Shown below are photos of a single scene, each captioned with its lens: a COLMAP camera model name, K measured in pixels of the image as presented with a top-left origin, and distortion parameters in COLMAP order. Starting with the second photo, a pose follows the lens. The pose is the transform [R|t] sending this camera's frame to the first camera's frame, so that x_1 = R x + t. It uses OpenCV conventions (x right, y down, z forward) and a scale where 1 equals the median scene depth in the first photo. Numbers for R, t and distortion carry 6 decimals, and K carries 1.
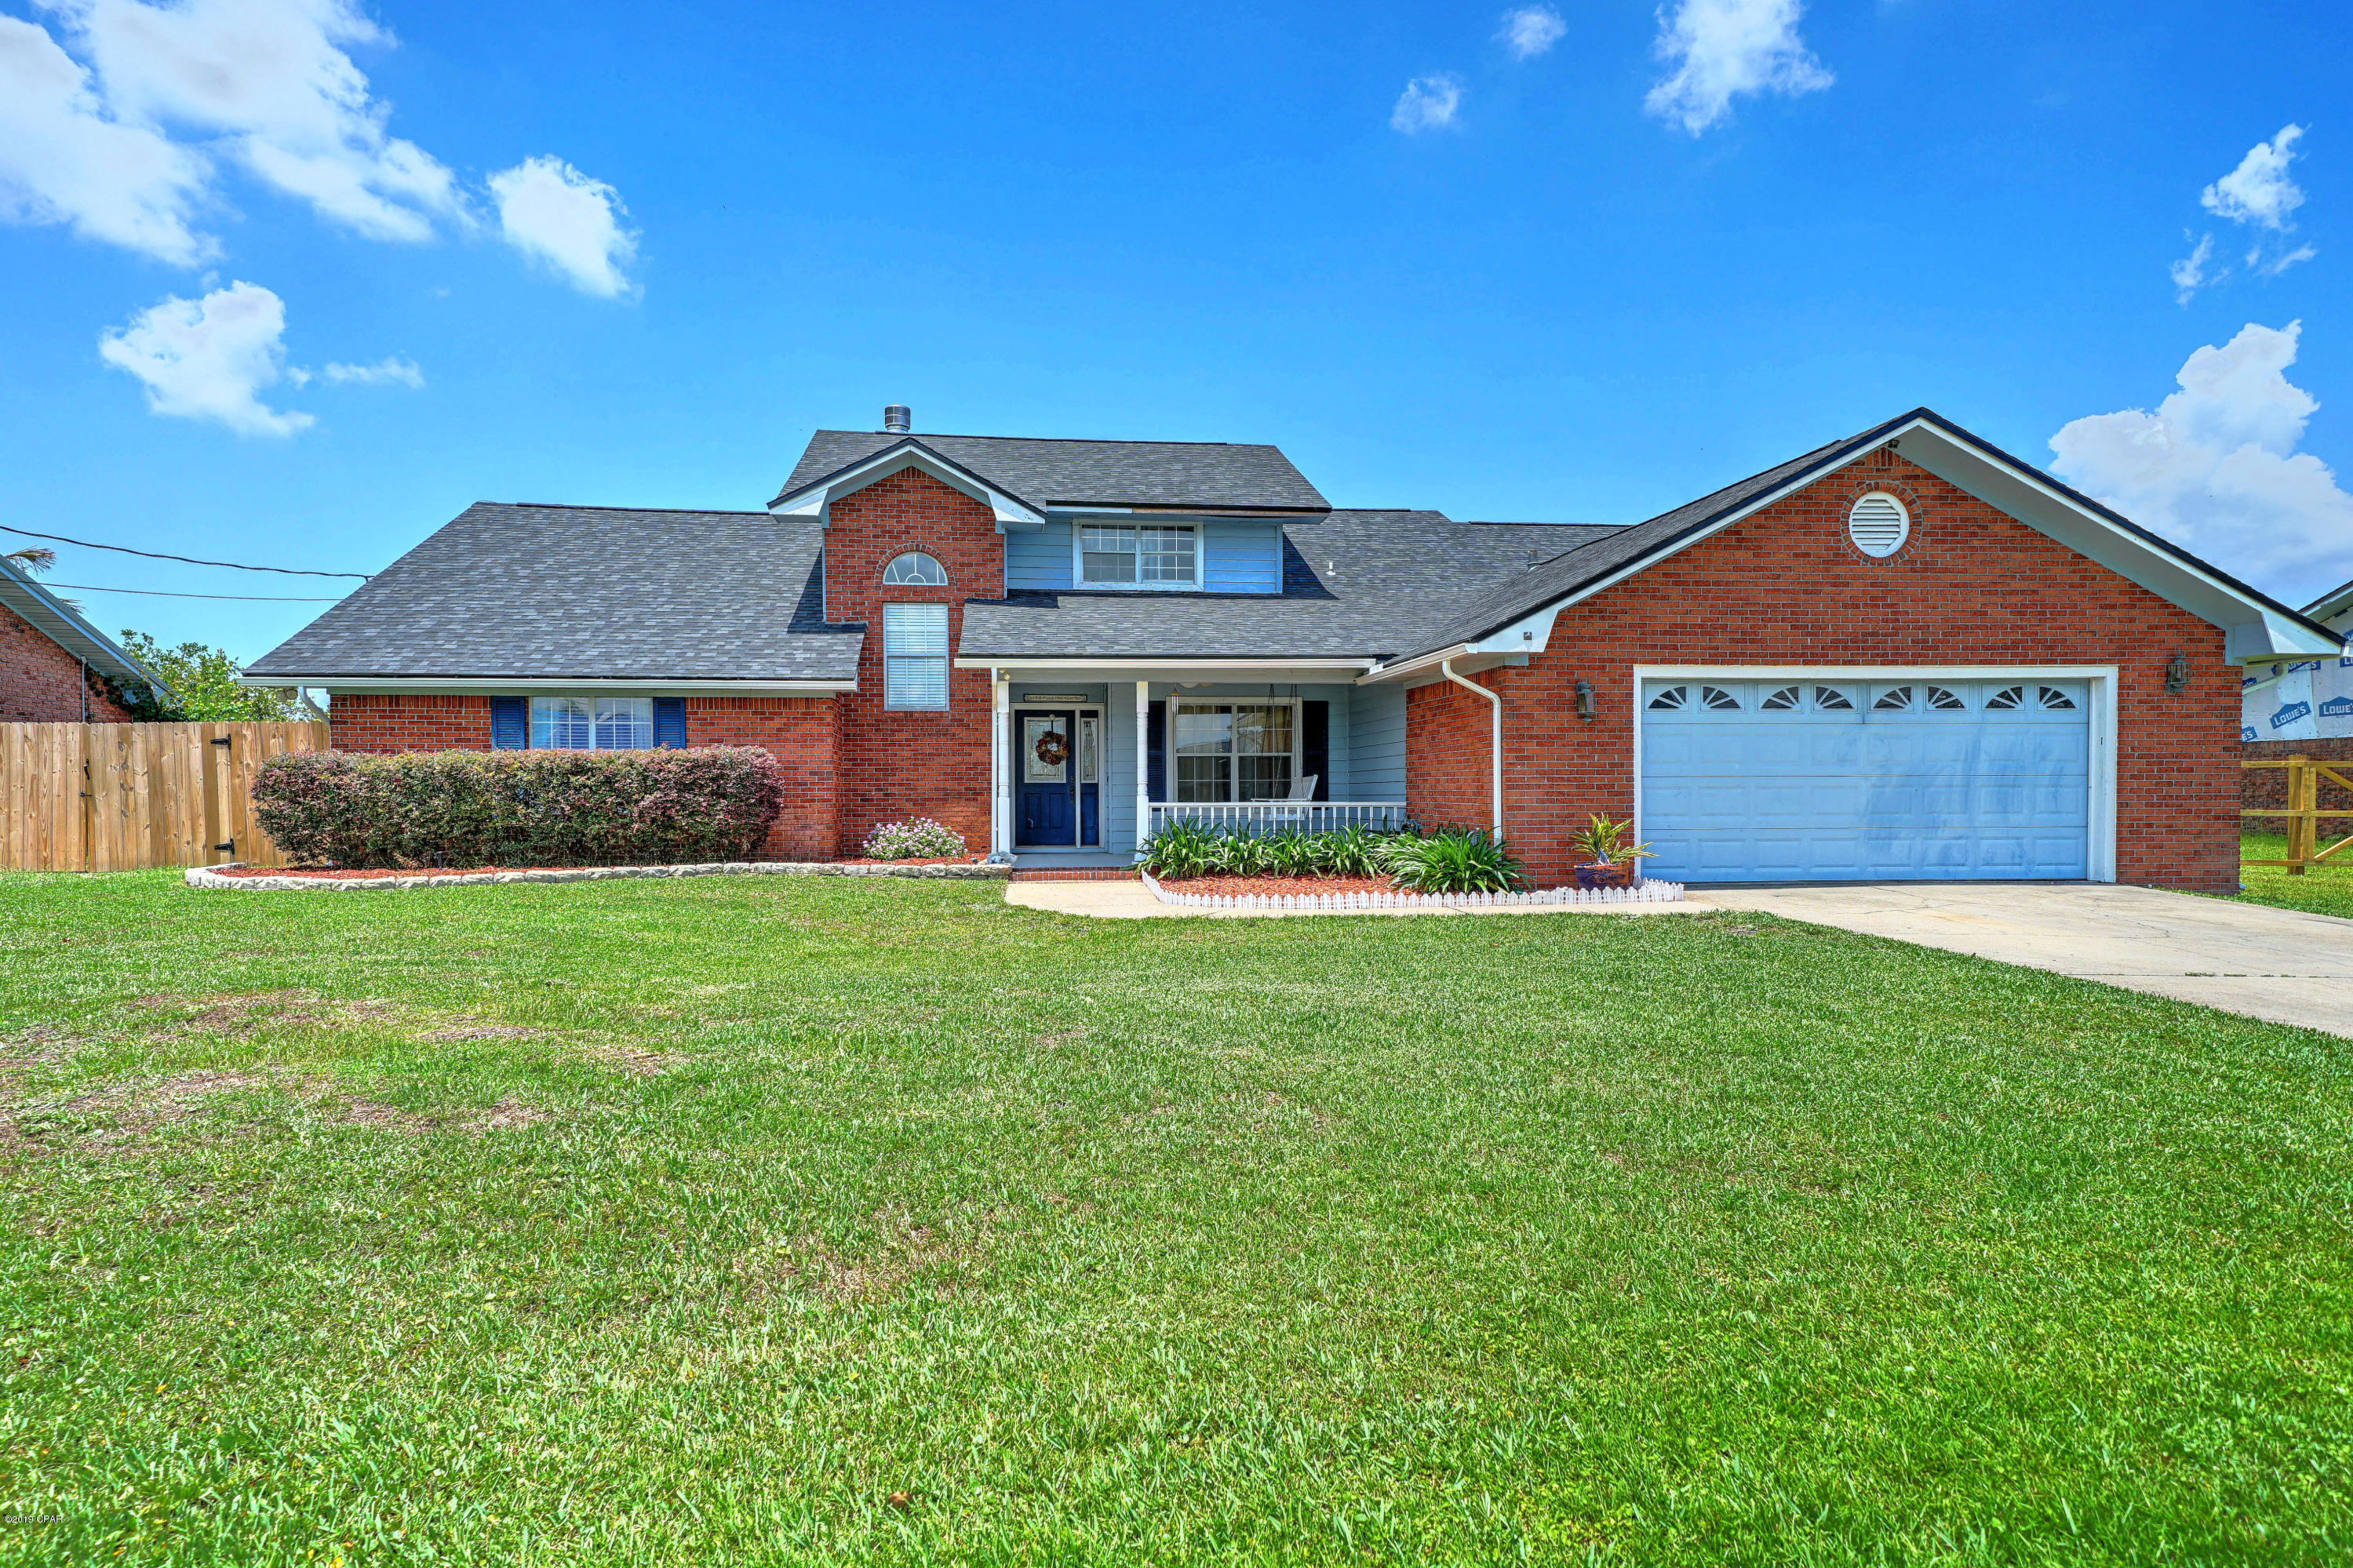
lens RADIAL K [[1368.5, 0, 1159.0], [0, 1368.5, 793.6], [0, 0, 1]] dist [0.053701, 0.002768]
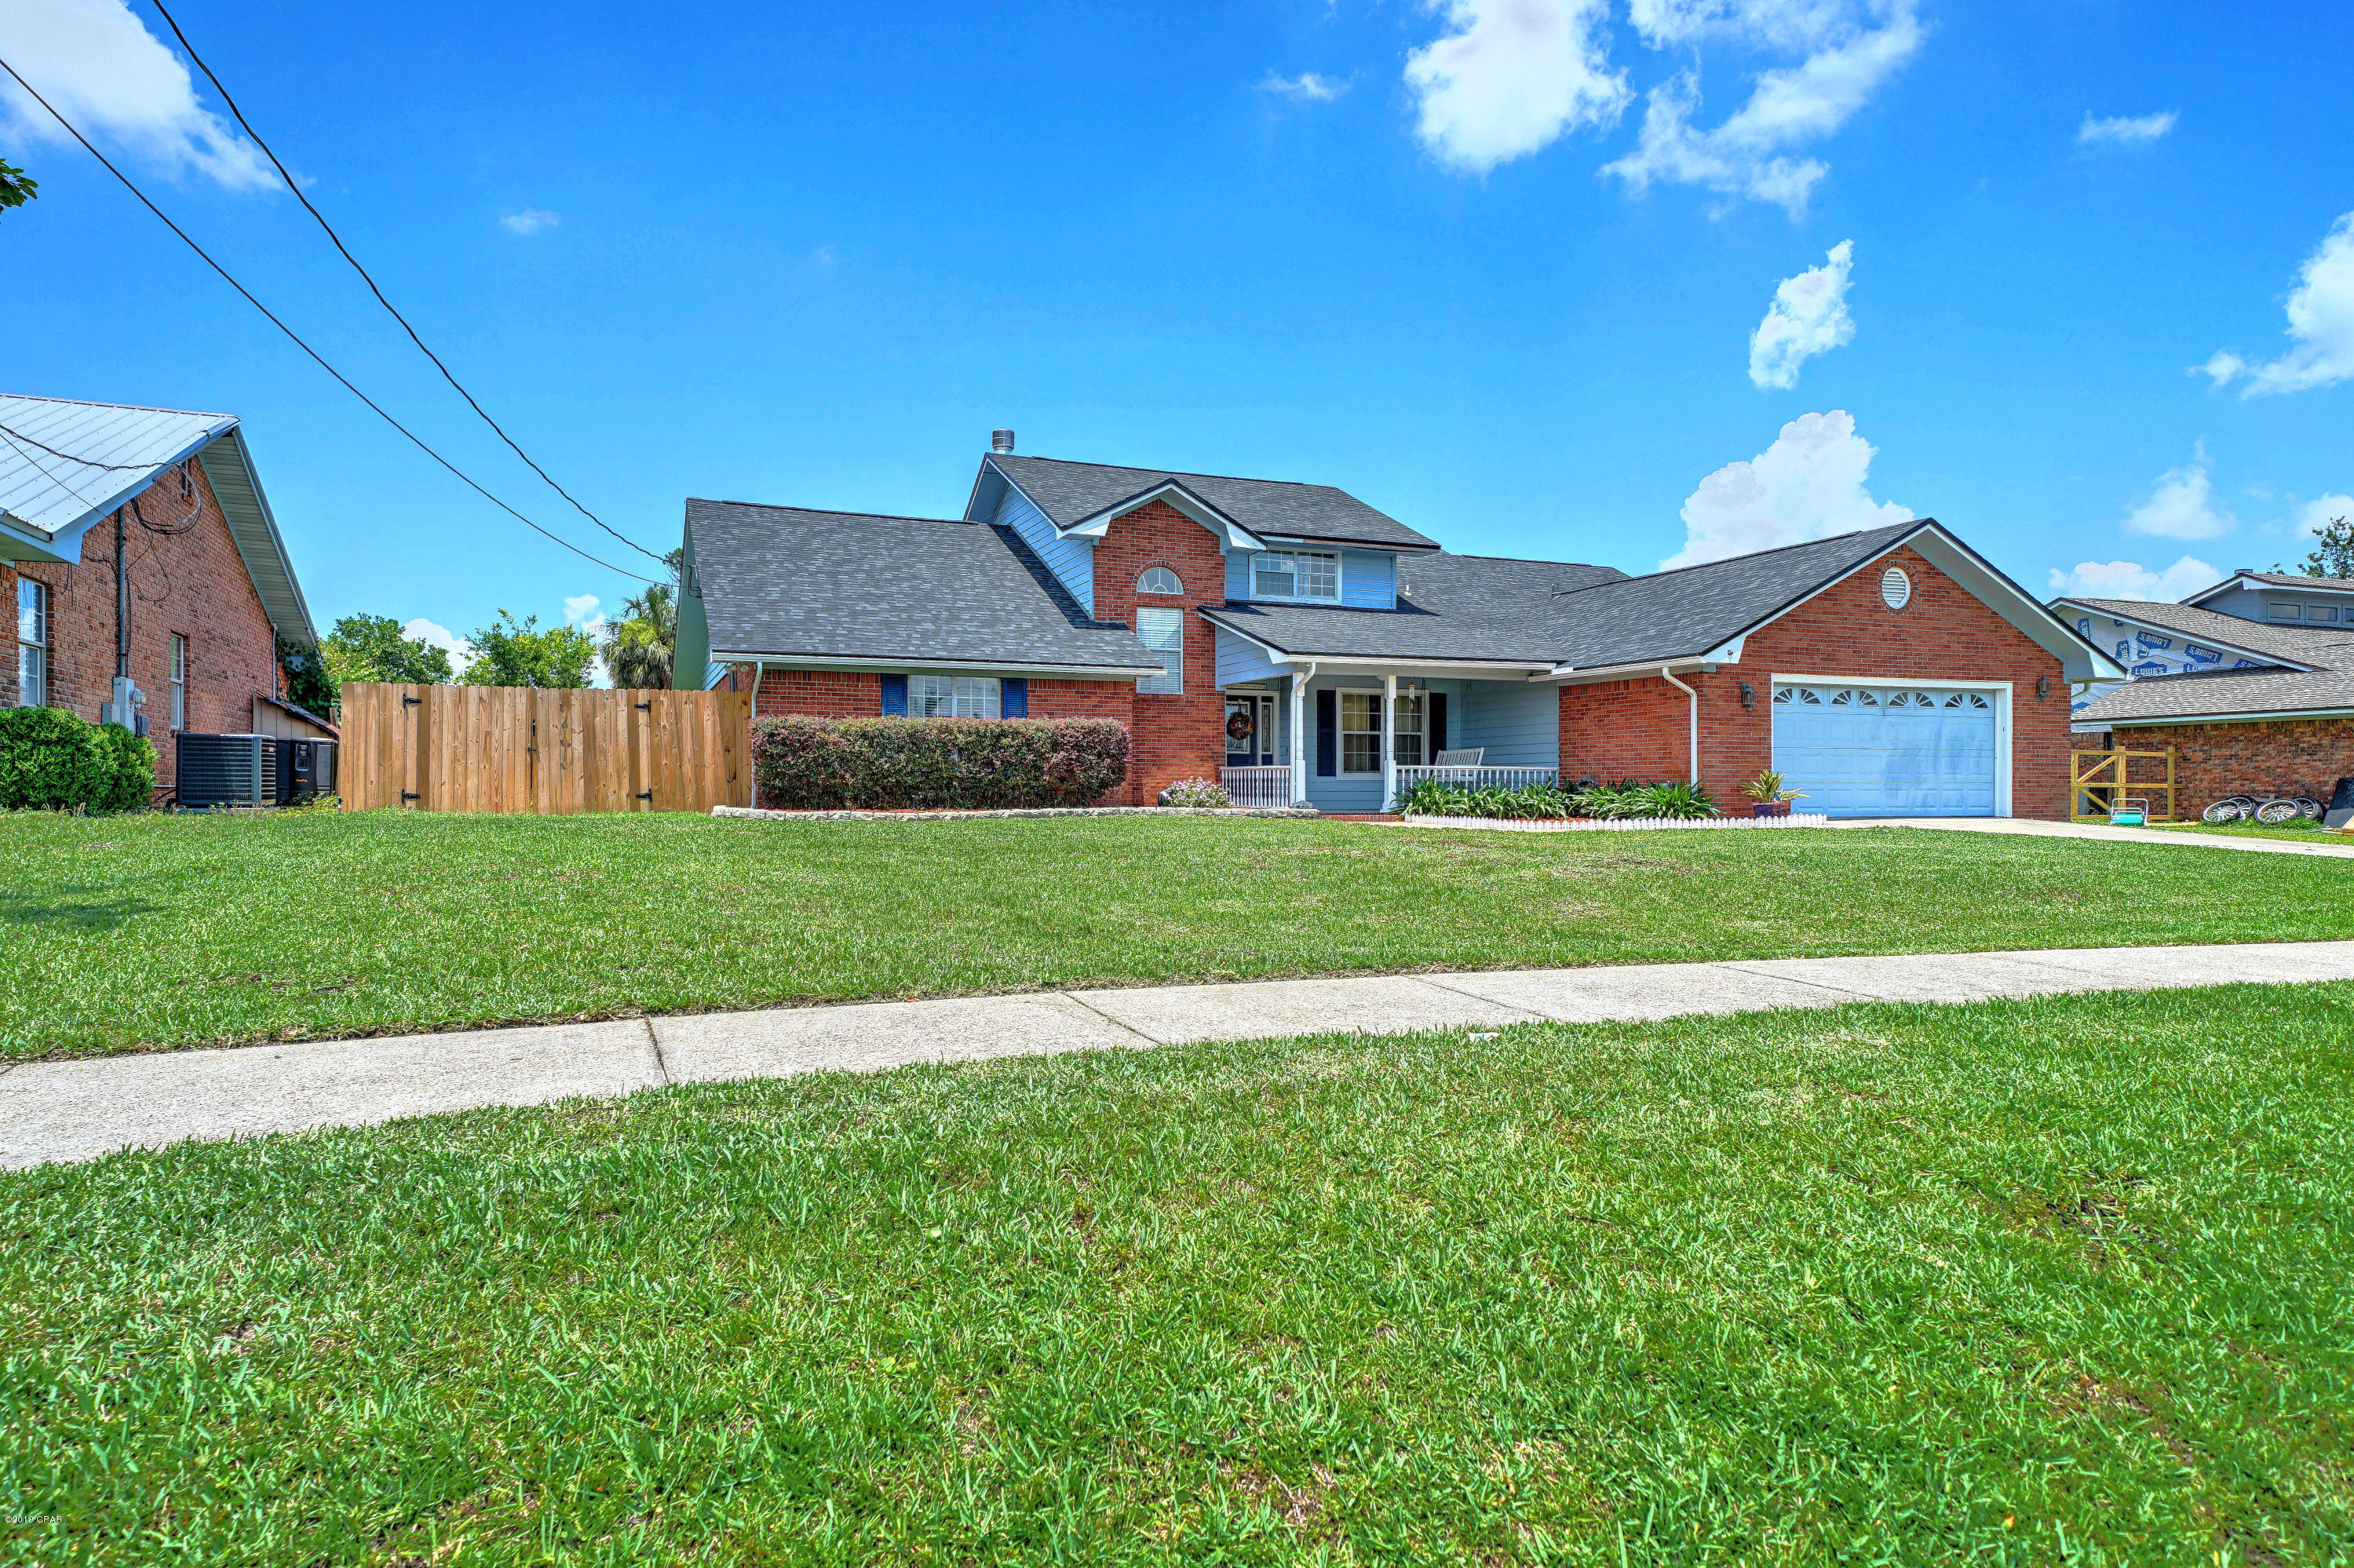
lens RADIAL K [[1431.9, 0, 1154.7], [0, 1431.9, 766.8], [0, 0, 1]] dist [0.051731, 0.002363]
pose [[0.963911, 0.010210, 0.266030, -0.583399], [-0.005034, 0.999785, -0.020128, 0.036484], [-0.266178, 0.018062, 0.963755, -0.284809]]
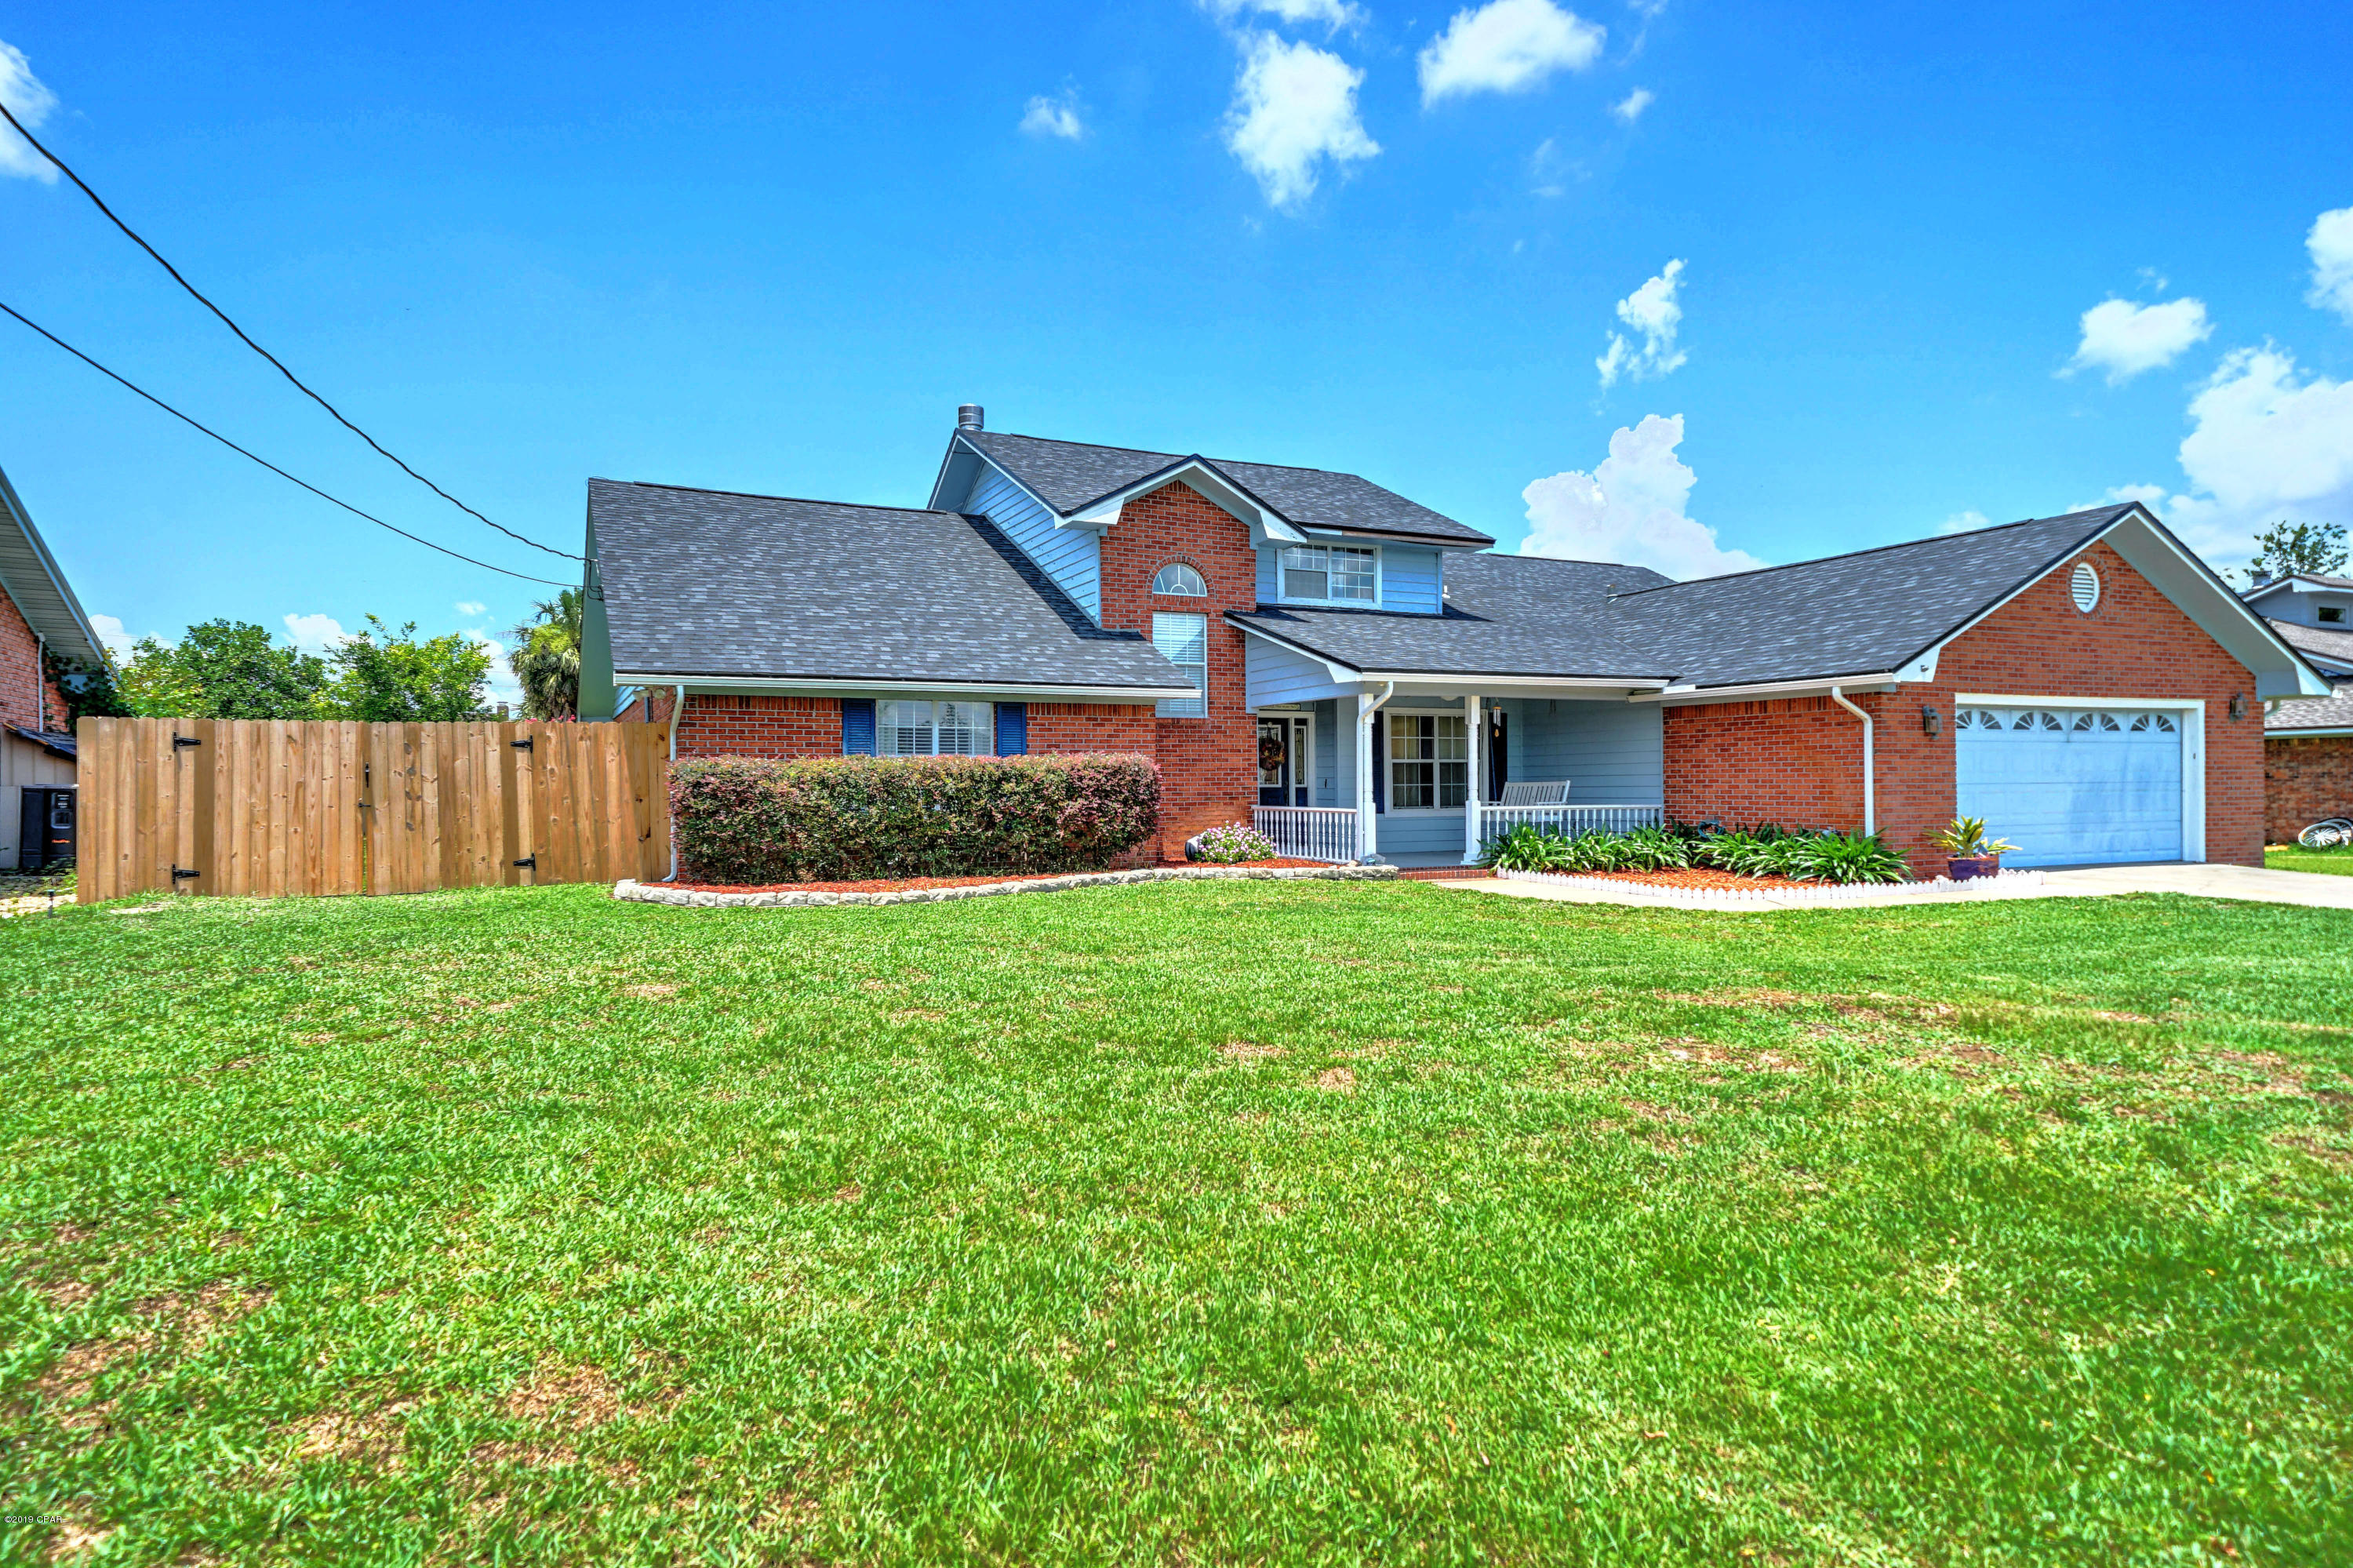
lens RADIAL K [[1368.7, 0, 1156.6], [0, 1368.7, 764.6], [0, 0, 1]] dist [0.053701, 0.002768]
pose [[0.946199, 0.003020, 0.323570, -0.579718], [0.003558, 0.999799, -0.019736, -0.005513], [-0.323564, 0.019826, 0.945998, 0.041520]]
